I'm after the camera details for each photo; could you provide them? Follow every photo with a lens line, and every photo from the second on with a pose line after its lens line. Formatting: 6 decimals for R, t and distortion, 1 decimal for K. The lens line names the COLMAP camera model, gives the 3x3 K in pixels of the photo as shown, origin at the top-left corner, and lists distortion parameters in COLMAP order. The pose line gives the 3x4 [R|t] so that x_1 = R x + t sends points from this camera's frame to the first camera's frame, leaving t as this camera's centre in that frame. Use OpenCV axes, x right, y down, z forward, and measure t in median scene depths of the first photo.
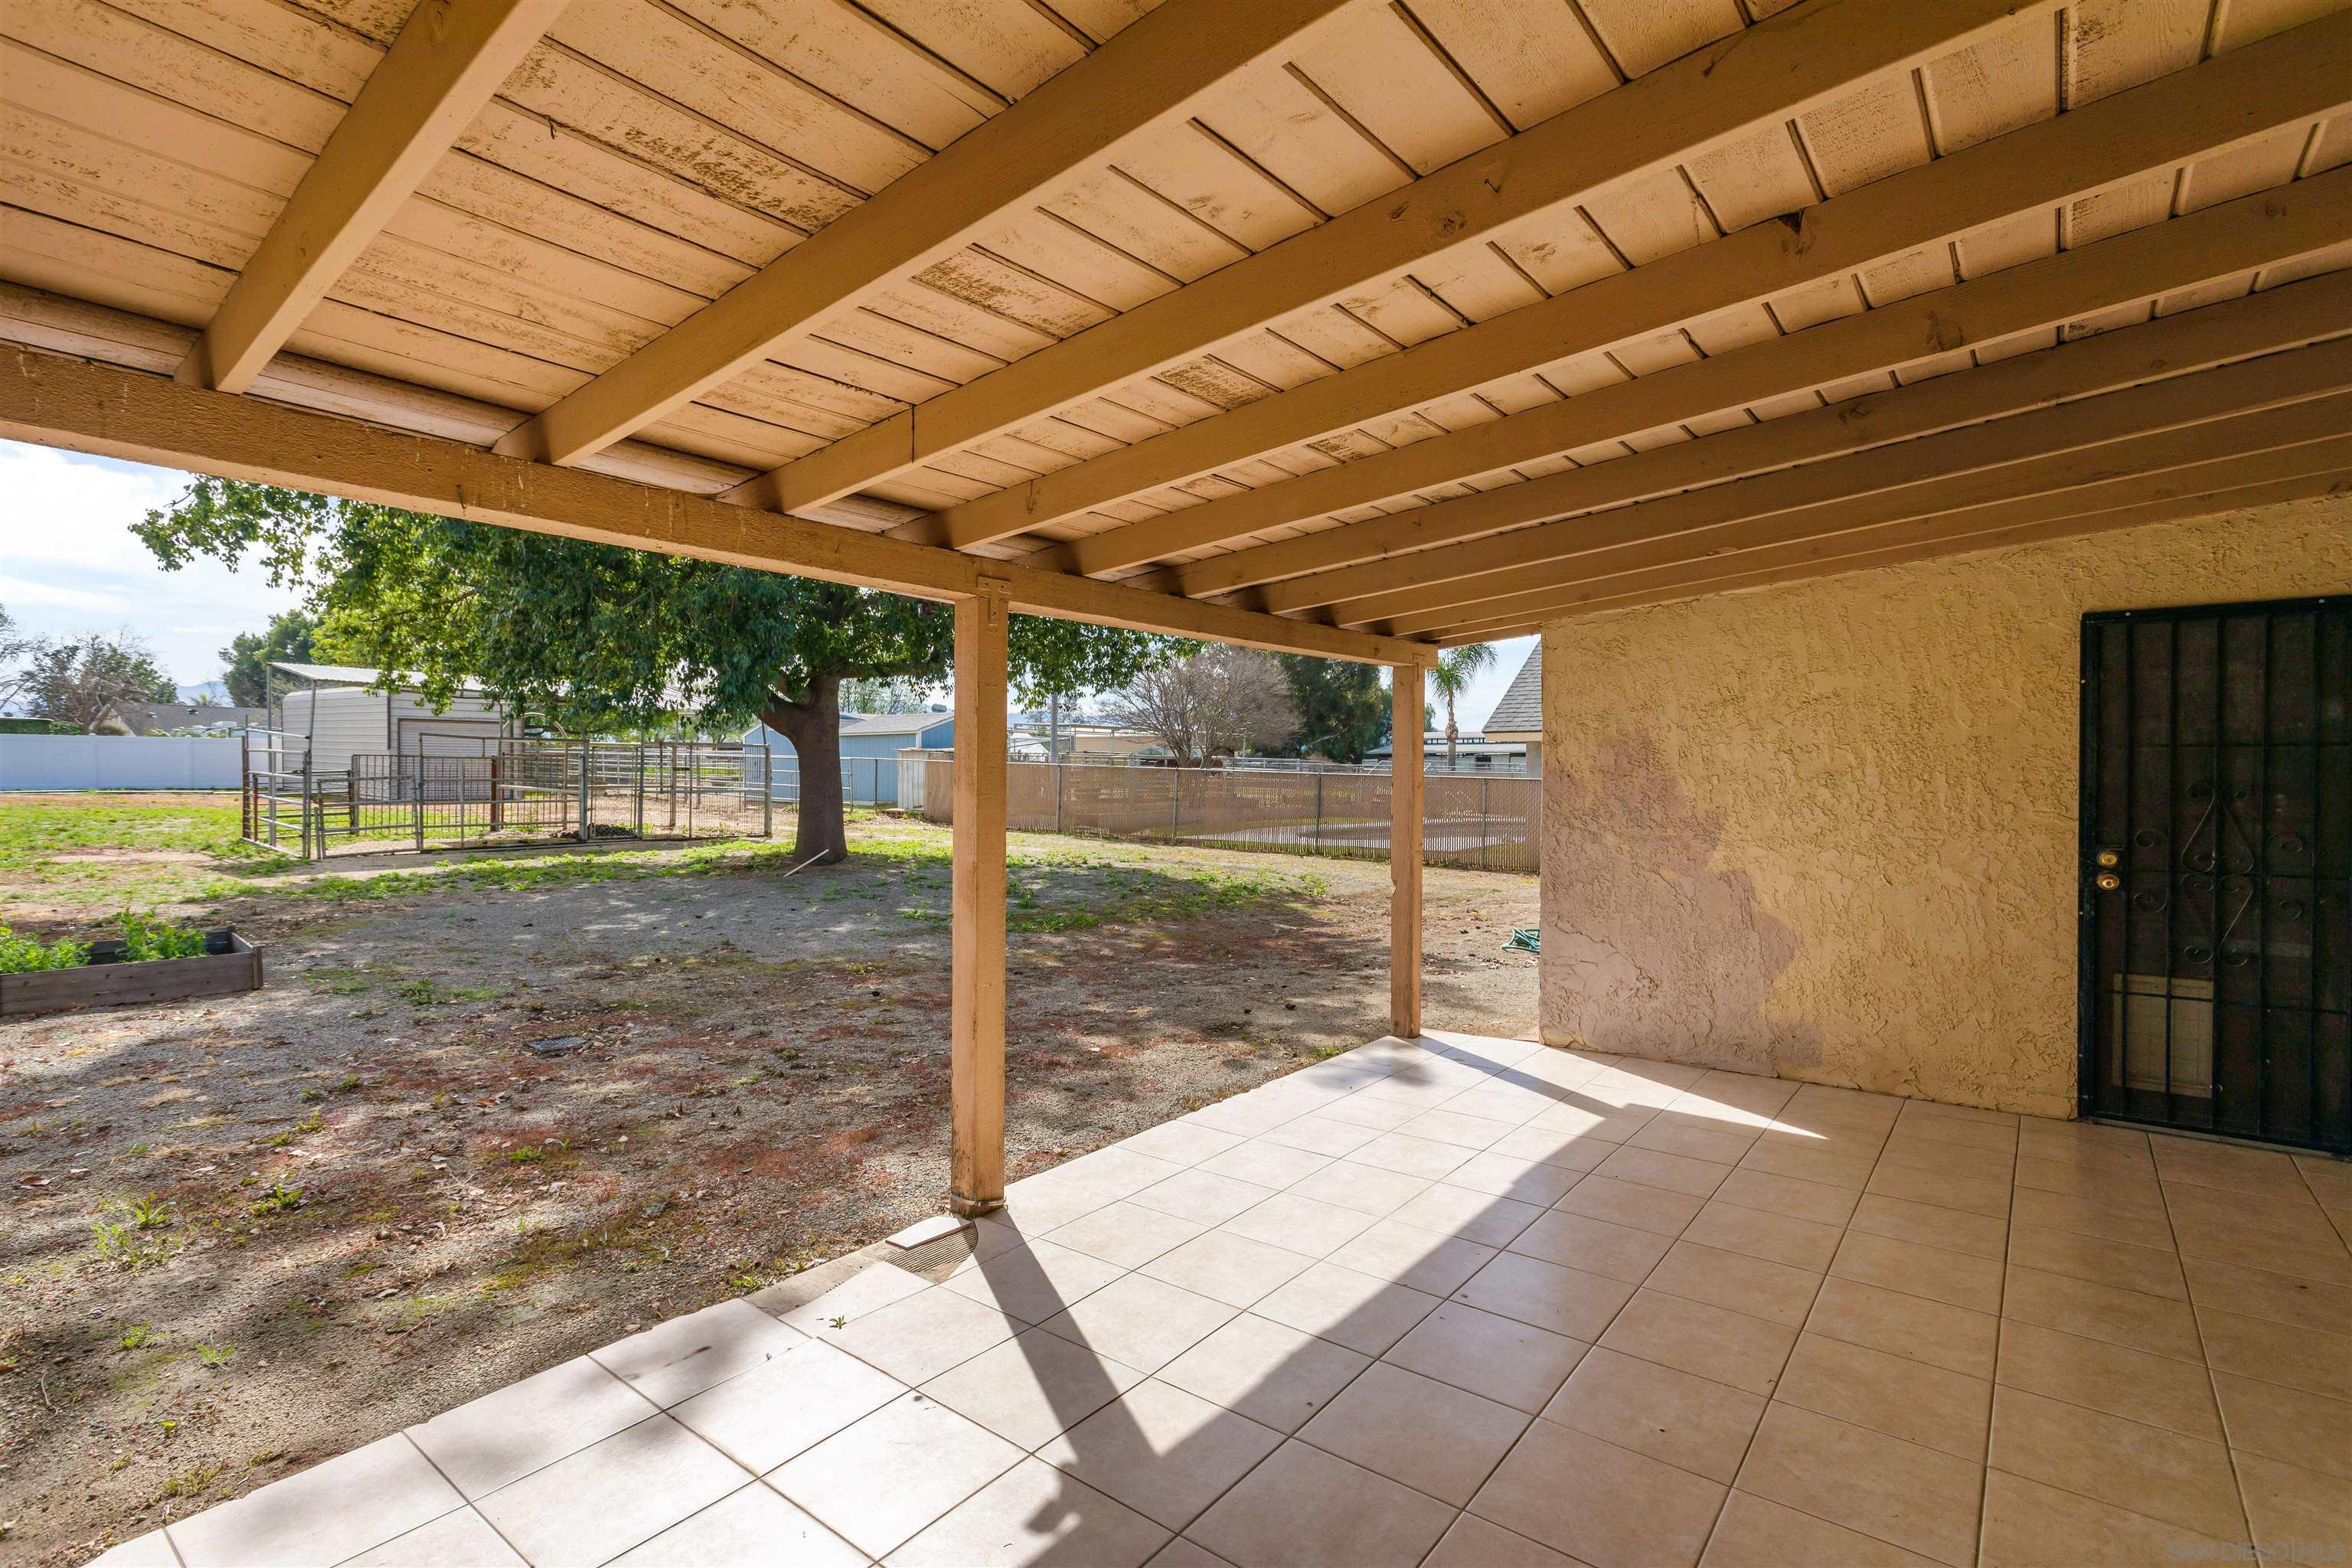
lens RADIAL K [[1120.2, 0, 1181.2], [0, 1120.2, 776.6], [0, 0, 1]] dist [0.002452, 0.001463]
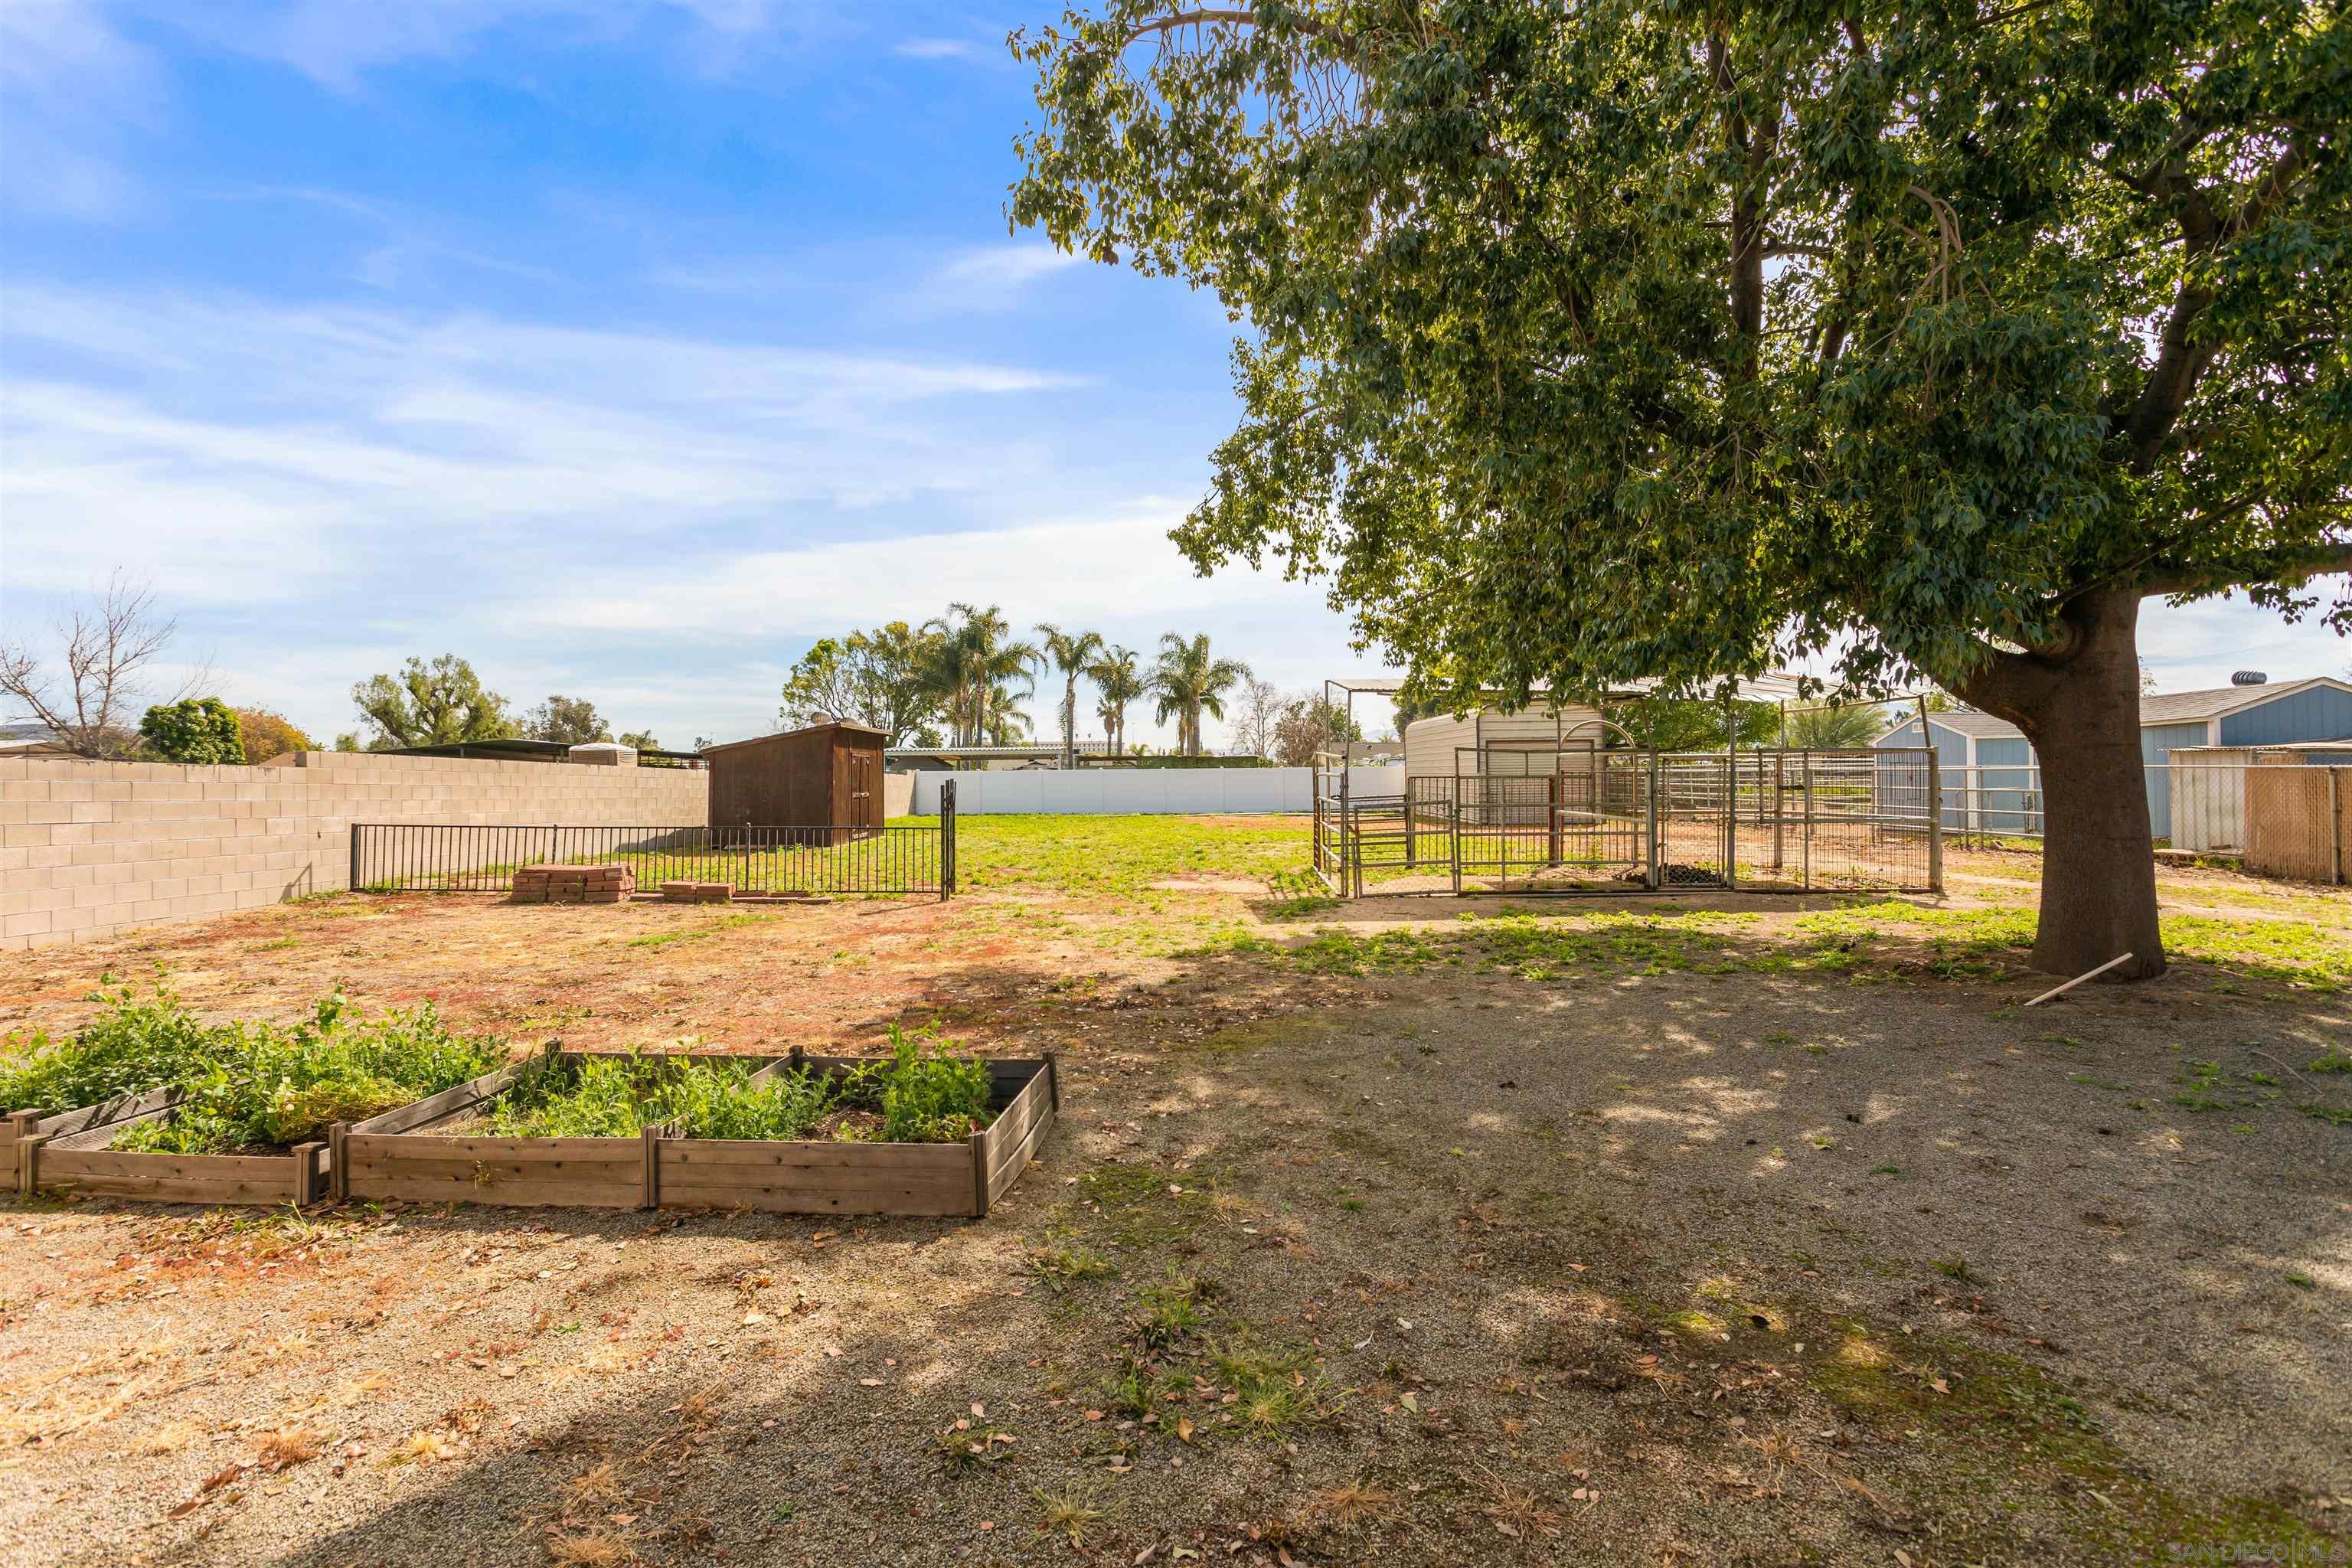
lens RADIAL K [[1120.2, 0, 1163.5], [0, 1120.2, 792.3], [0, 0, 1]] dist [0.002452, 0.001463]
pose [[0.602168, -0.011598, -0.798285, -0.159752], [0.008605, 0.999931, -0.008037, -0.001951], [0.798323, -0.002029, 0.602226, 0.344821]]
